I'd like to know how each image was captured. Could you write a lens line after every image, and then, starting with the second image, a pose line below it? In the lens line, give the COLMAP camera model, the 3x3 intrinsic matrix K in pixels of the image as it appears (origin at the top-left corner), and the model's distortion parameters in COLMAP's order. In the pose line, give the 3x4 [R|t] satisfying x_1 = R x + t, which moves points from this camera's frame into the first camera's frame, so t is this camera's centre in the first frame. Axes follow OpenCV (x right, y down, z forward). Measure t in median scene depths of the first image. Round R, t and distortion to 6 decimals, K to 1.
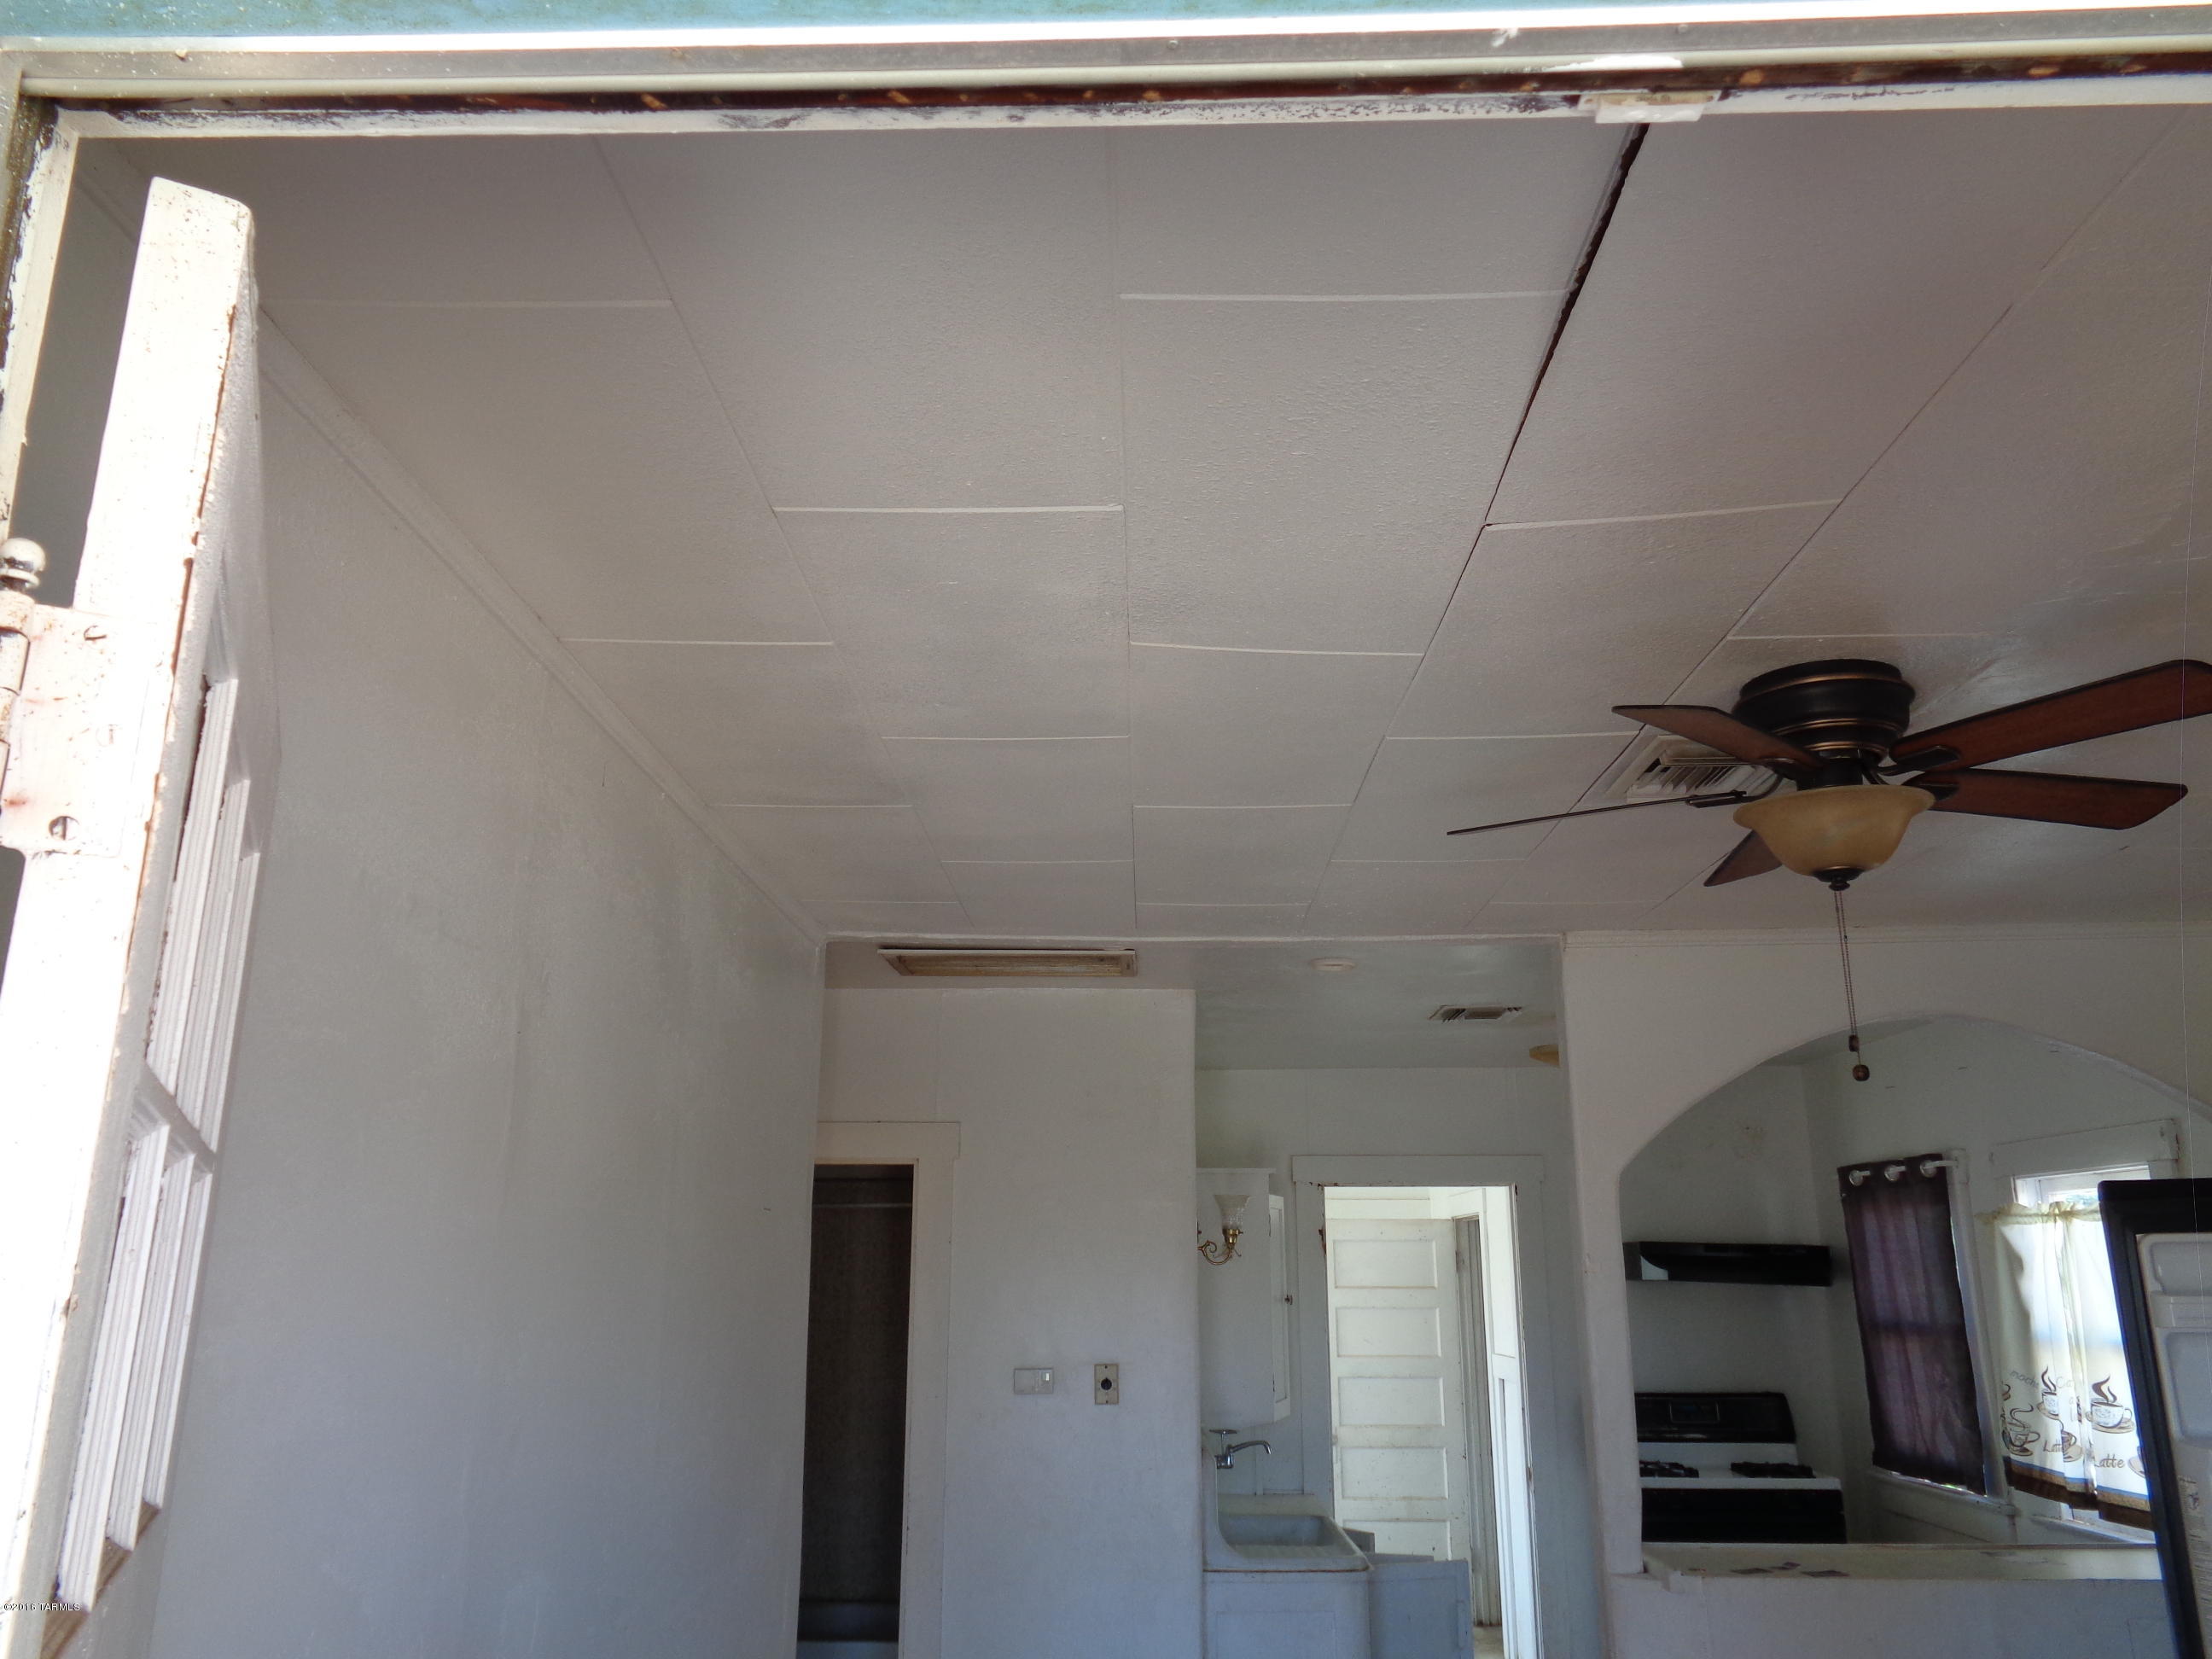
lens RADIAL K [[1649.3, 0, 1106.6], [0, 1649.3, 824.7], [0, 0, 1]] dist [-0.002914, 0.000489]
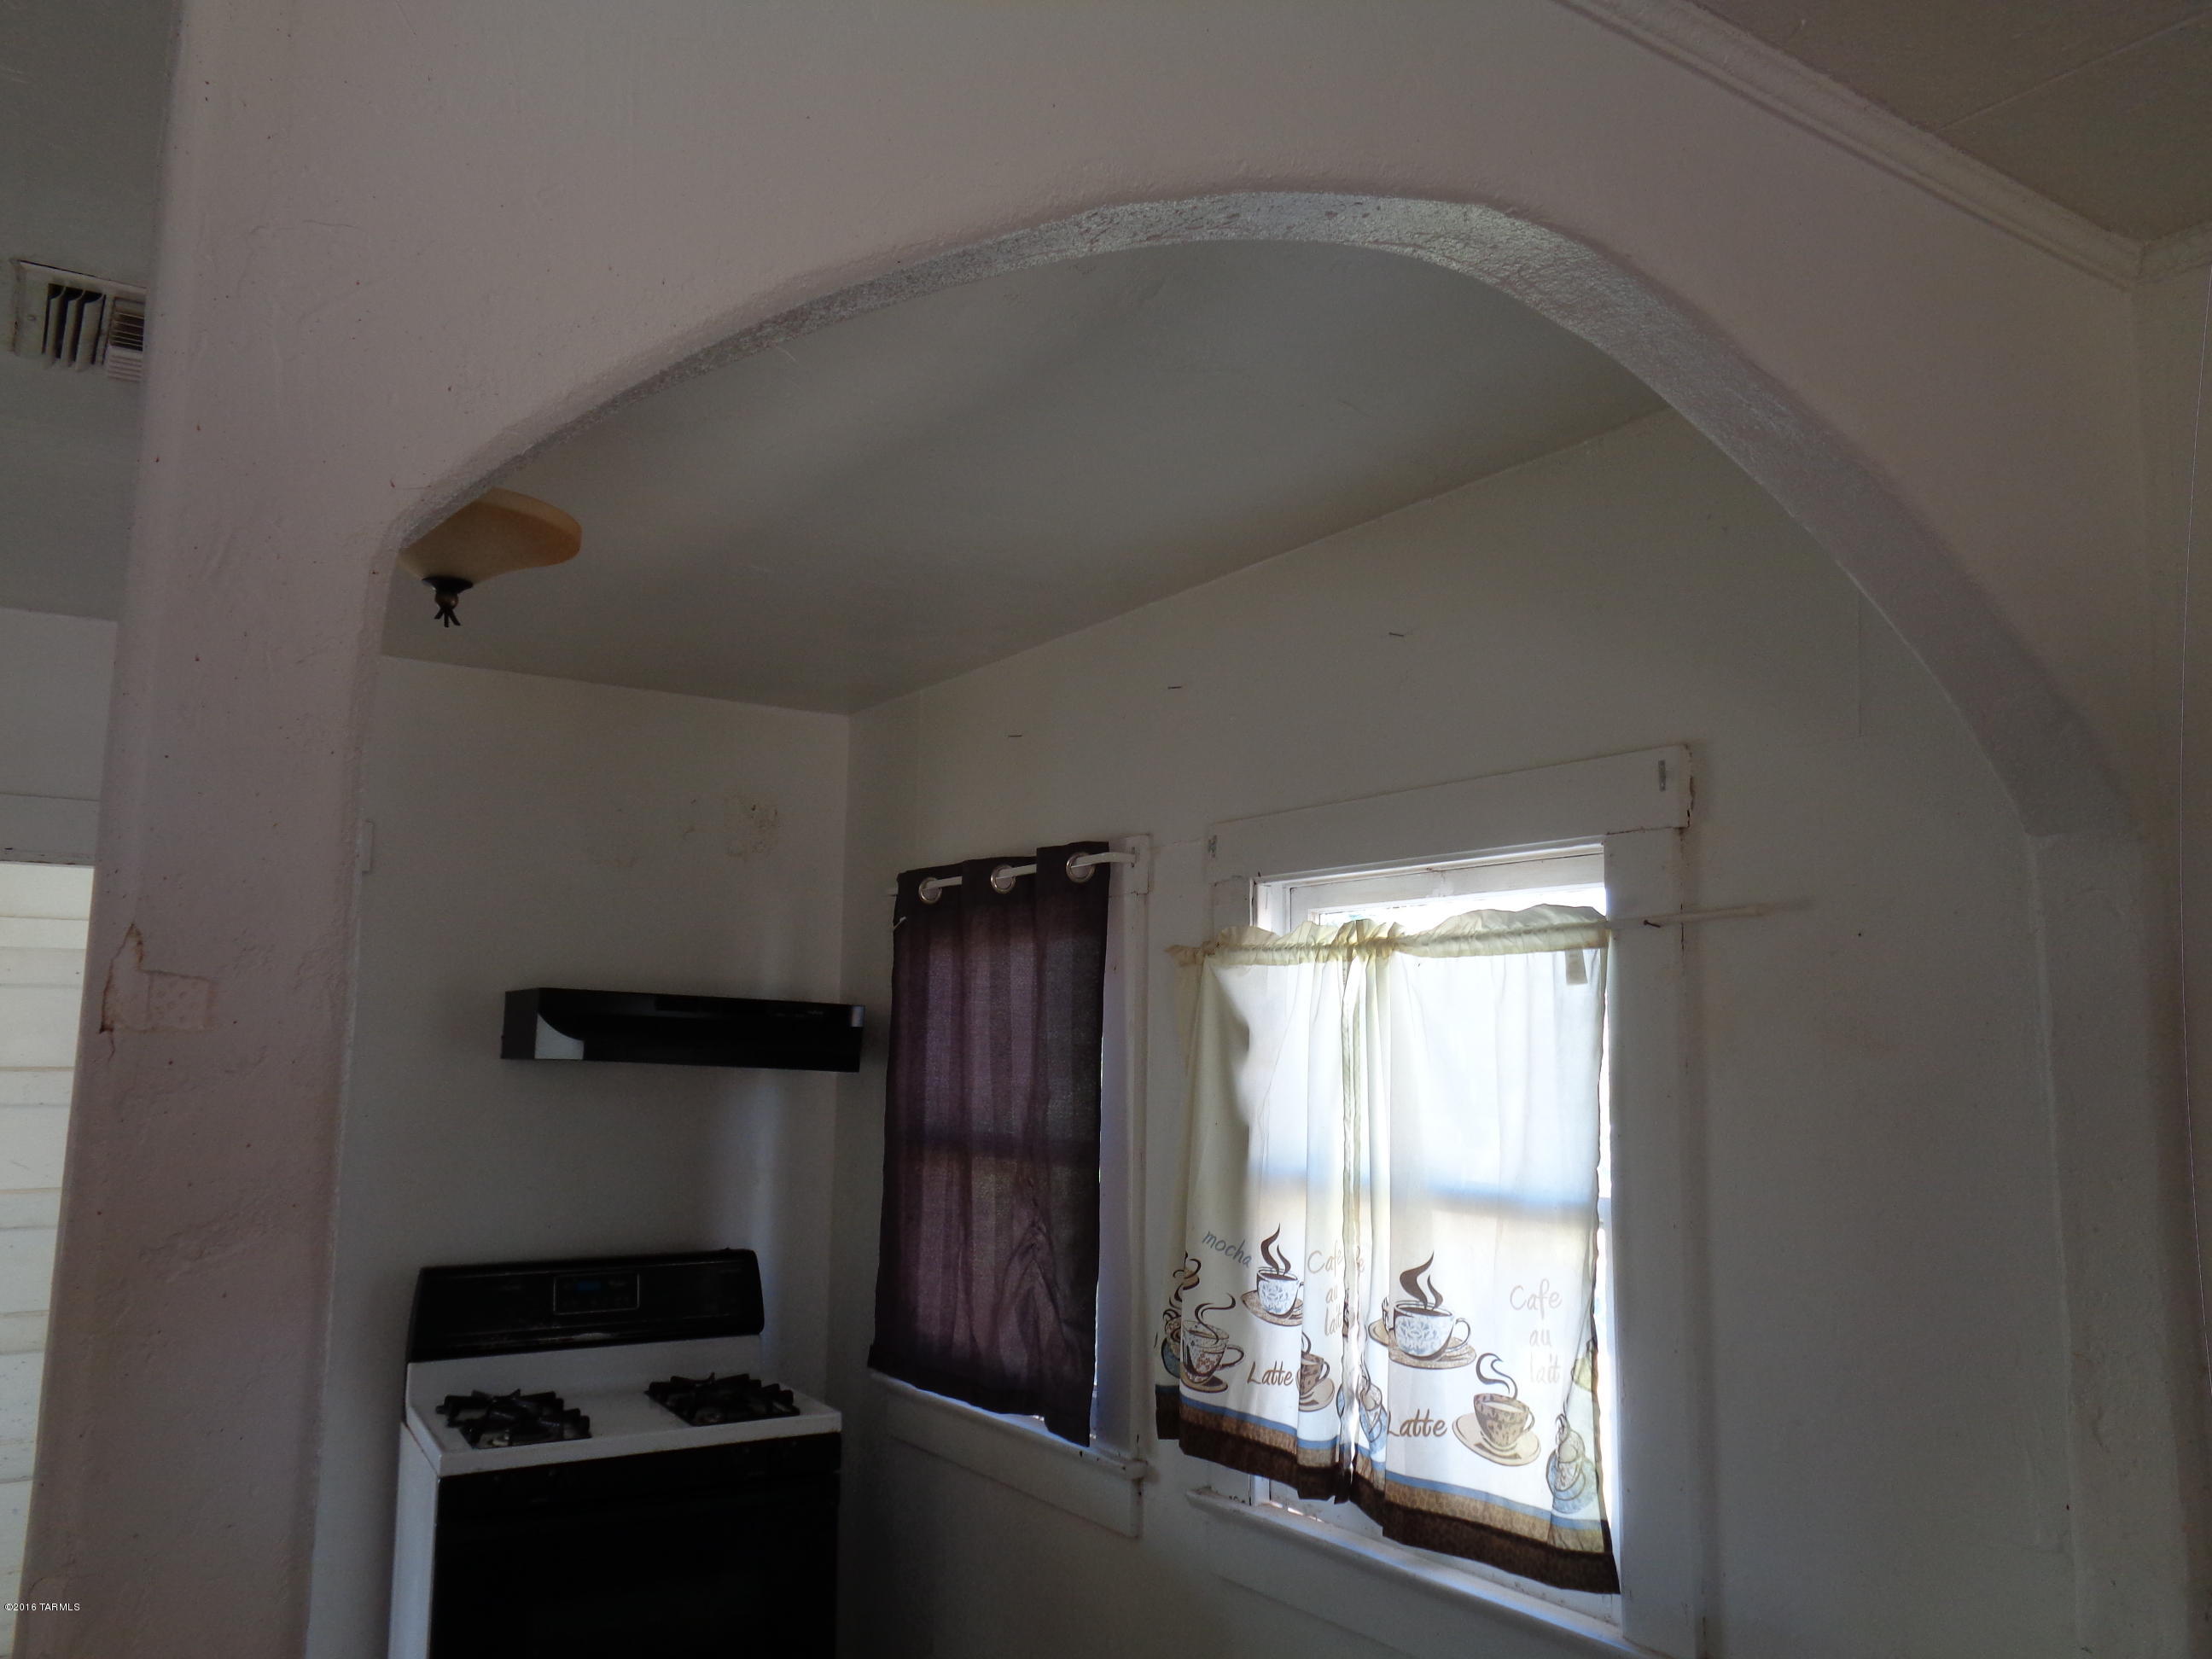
lens RADIAL K [[1709.7, 0, 1106.0], [0, 1709.7, 829.5], [0, 0, 1]] dist [0.027630, -0.012115]
pose [[0.816383, 0.084252, 0.571332, 0.177250], [-0.163087, 0.982668, 0.088126, 0.144048], [-0.554005, -0.165121, 0.815974, 0.529567]]
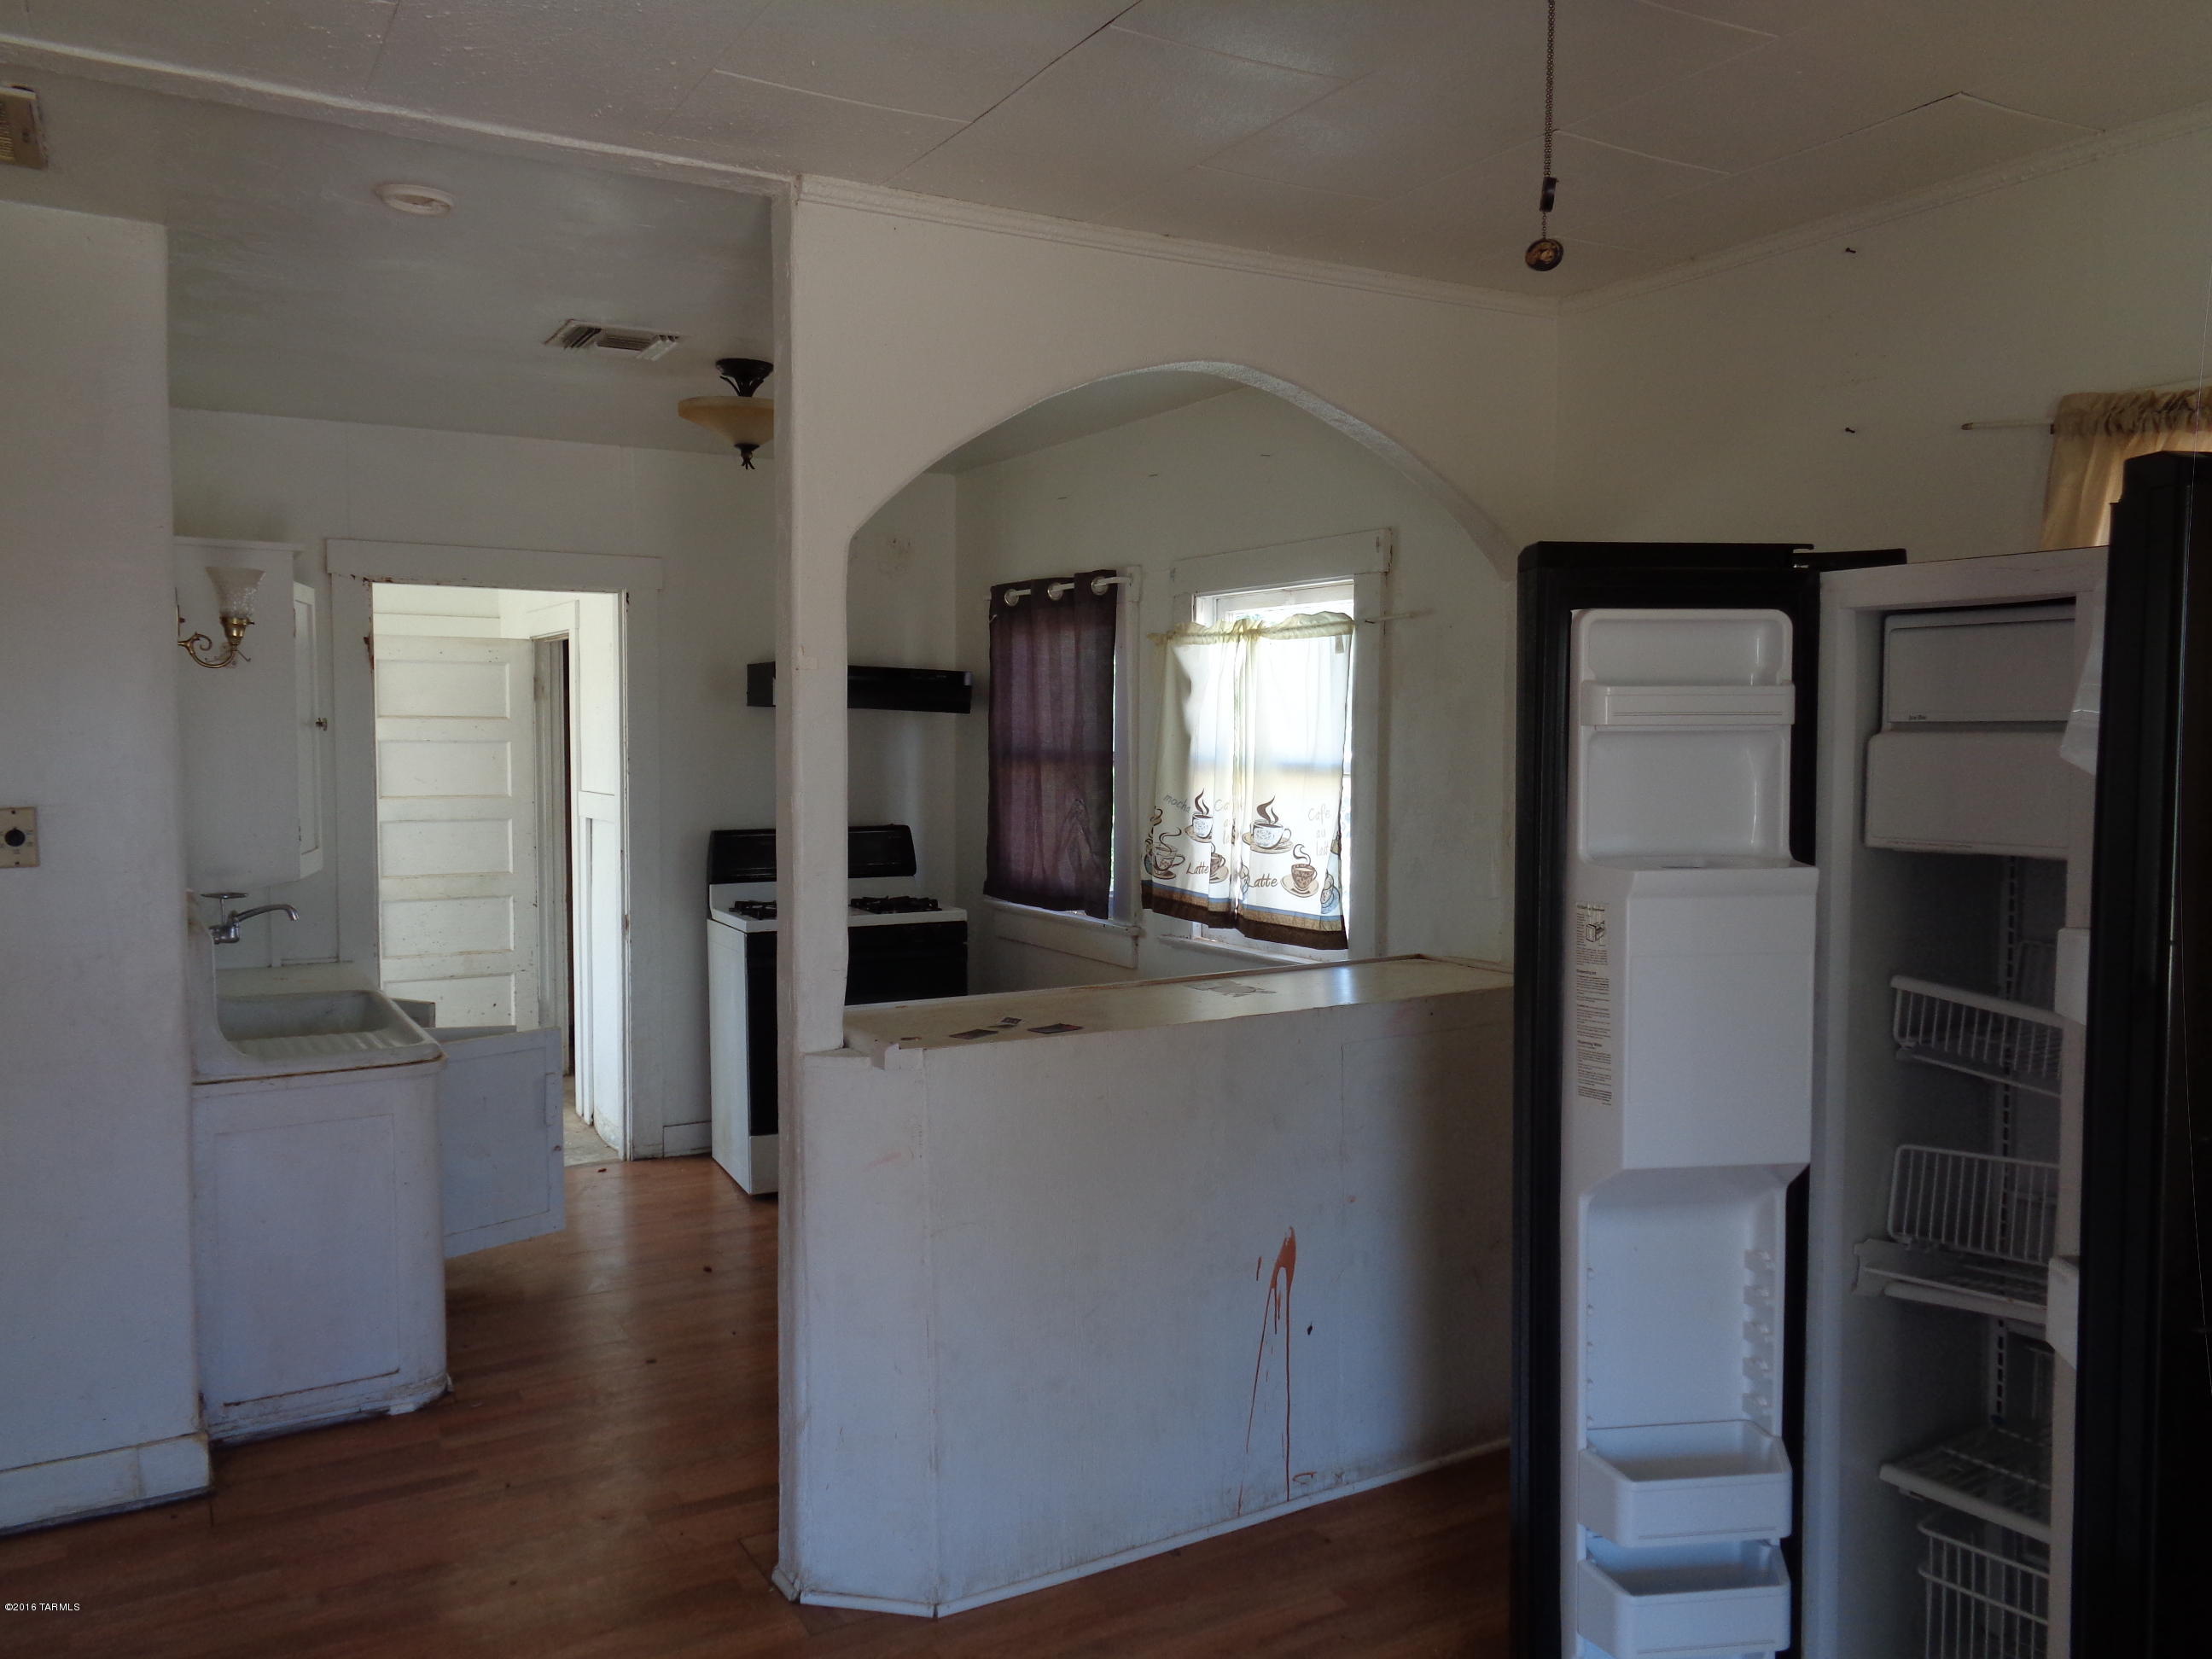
lens RADIAL K [[1668.7, 0, 1110.4], [0, 1668.7, 827.4], [0, 0, 1]] dist [0.005998, 0.008028]
pose [[0.849072, -0.027954, 0.527537, 0.014437], [-0.143774, 0.948677, 0.281675, 0.074999], [-0.508336, -0.315008, 0.801476, 0.217195]]
